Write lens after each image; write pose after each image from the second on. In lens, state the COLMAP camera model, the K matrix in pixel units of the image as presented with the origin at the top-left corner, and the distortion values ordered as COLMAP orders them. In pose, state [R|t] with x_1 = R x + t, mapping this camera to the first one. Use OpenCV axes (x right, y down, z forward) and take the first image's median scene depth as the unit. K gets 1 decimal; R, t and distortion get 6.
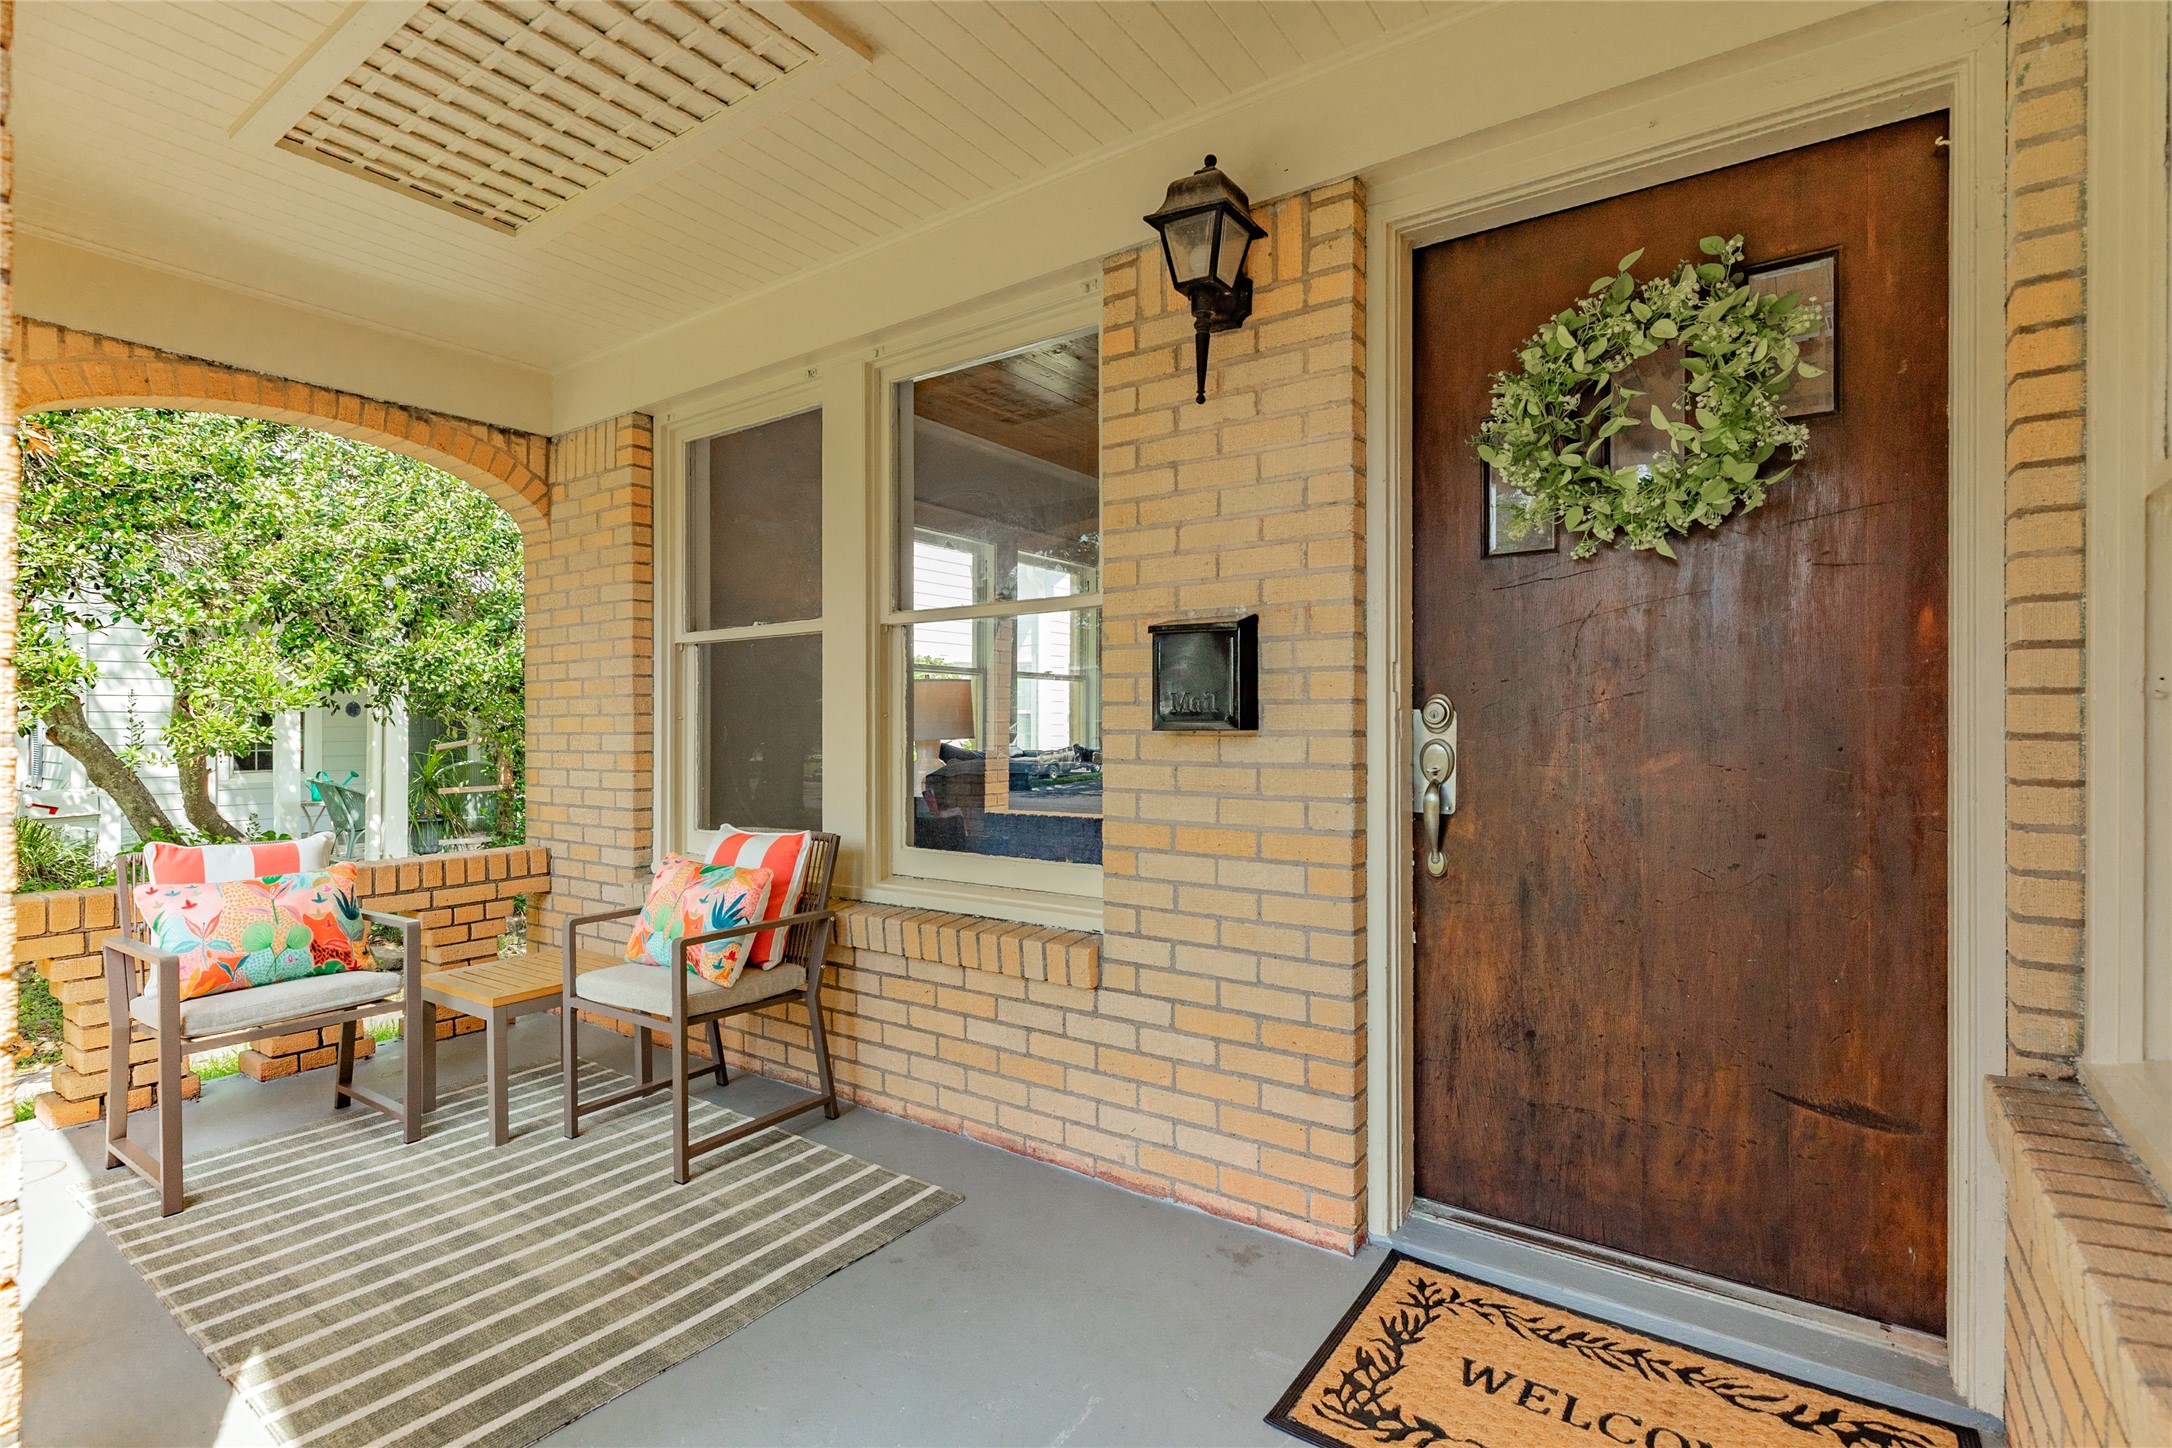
lens RADIAL K [[968.1, 0, 1082.1], [0, 968.1, 730.2], [0, 0, 1]] dist [0.000635, 0.000181]
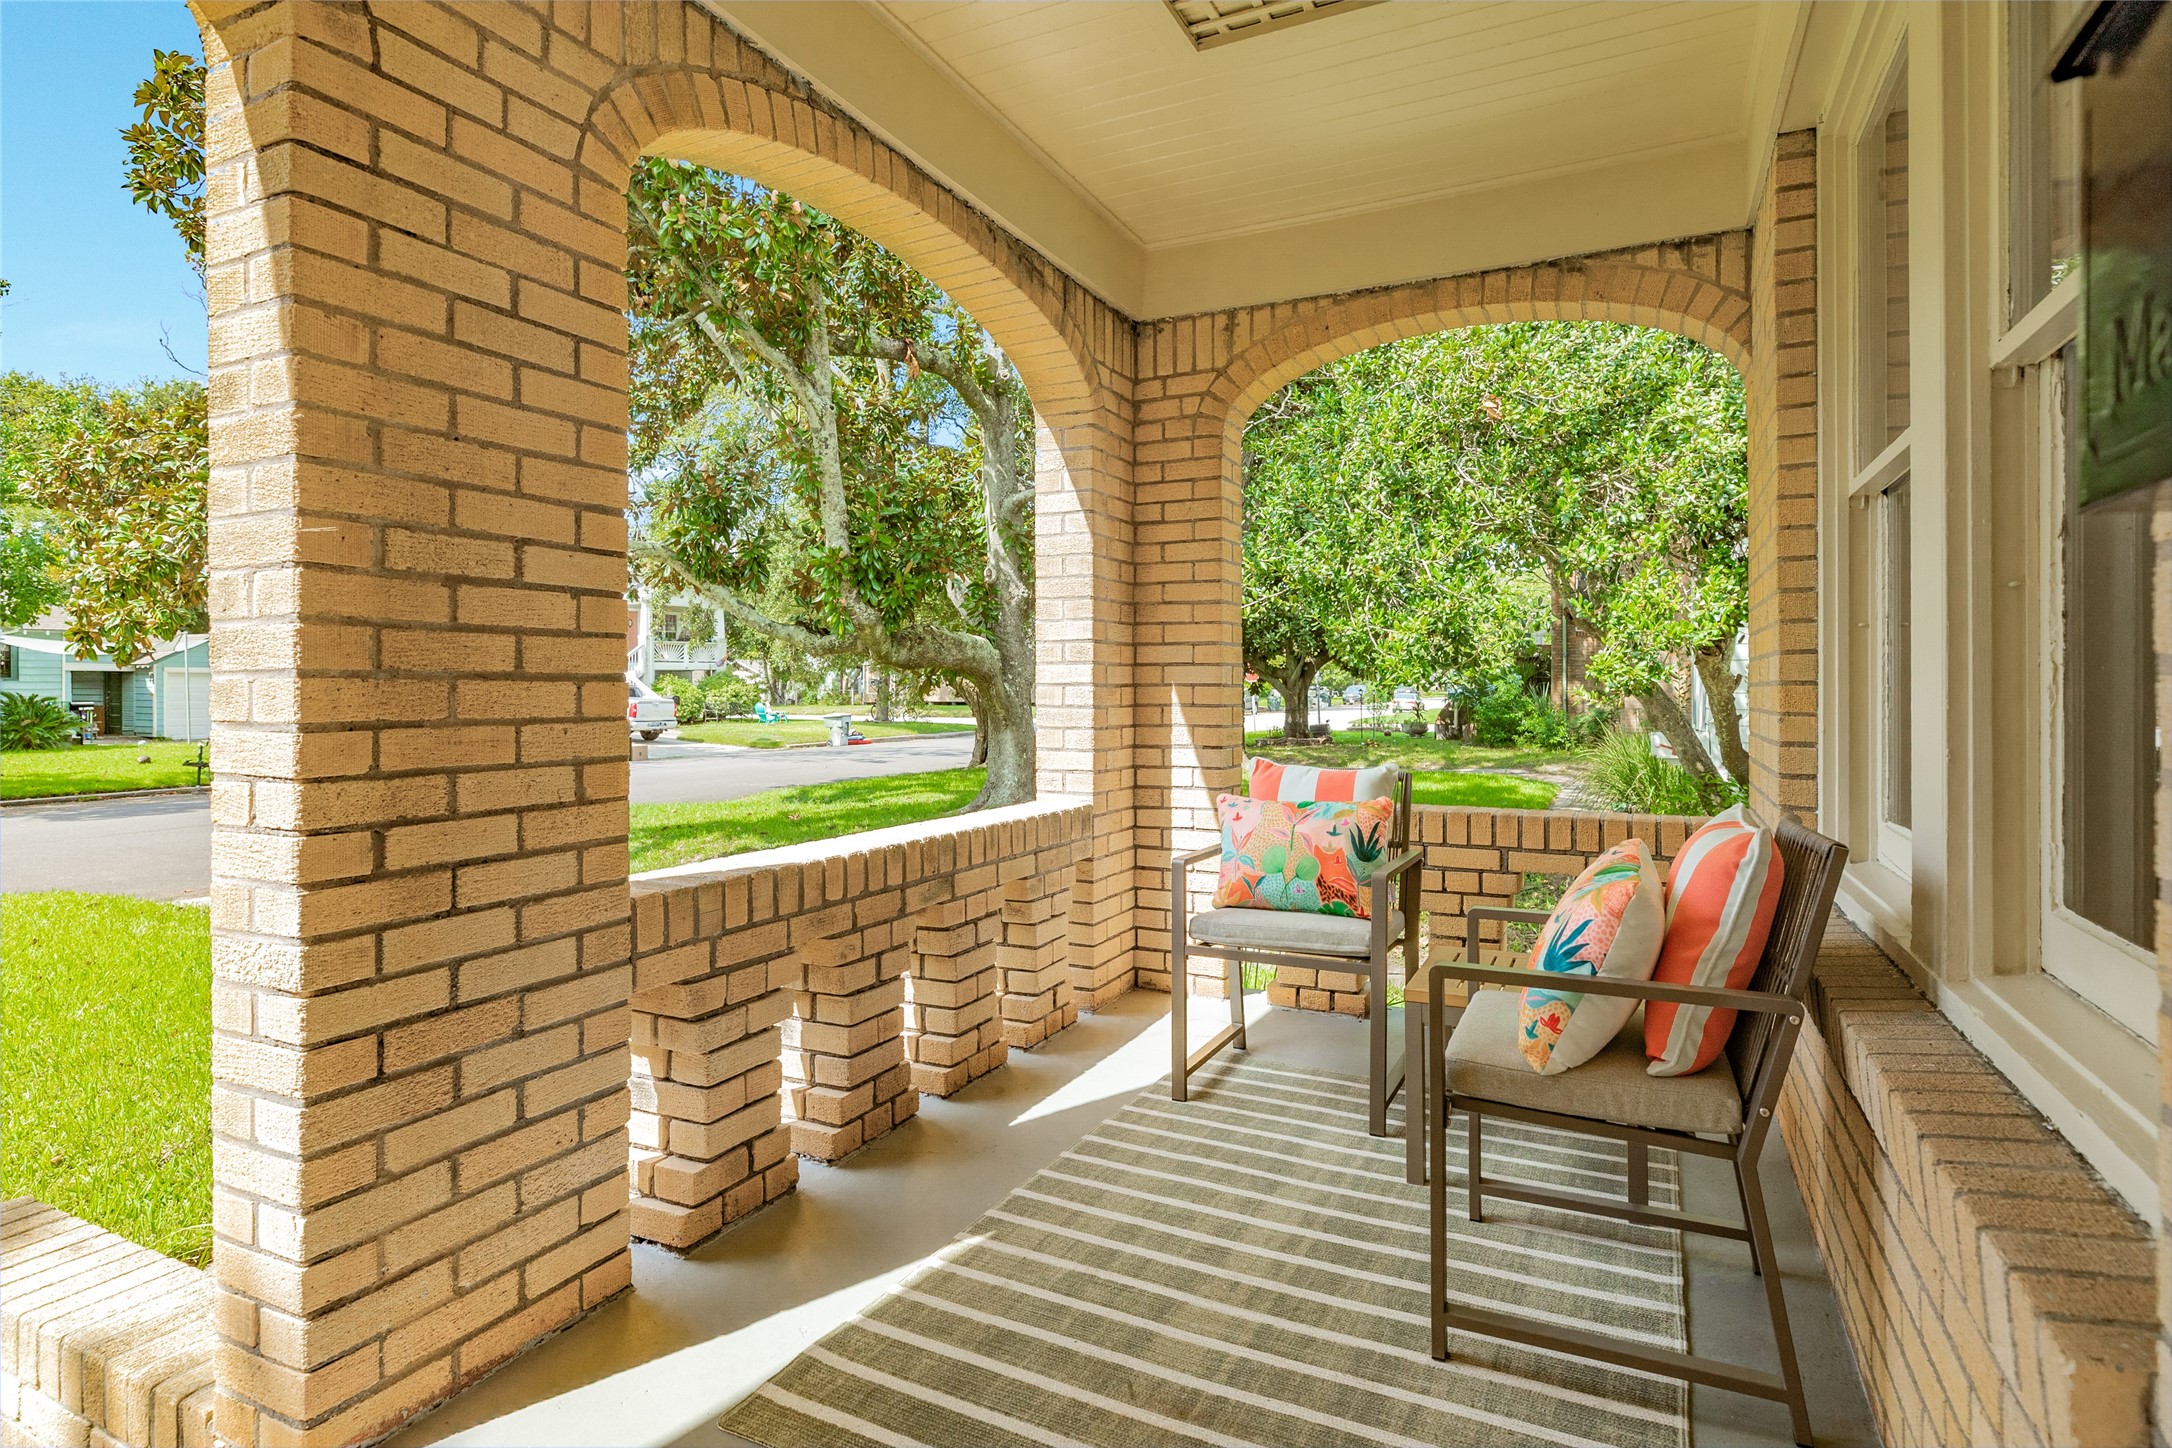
lens RADIAL K [[1130.3, 0, 1082.8], [0, 1130.3, 680.9], [0, 0, 1]] dist [-0.000356, -0.000070]
pose [[0.173111, 0.000261, -0.984902, 0.247409], [-0.004034, 0.999992, -0.000444, 0.033652], [0.984894, 0.004050, 0.173110, 0.615163]]
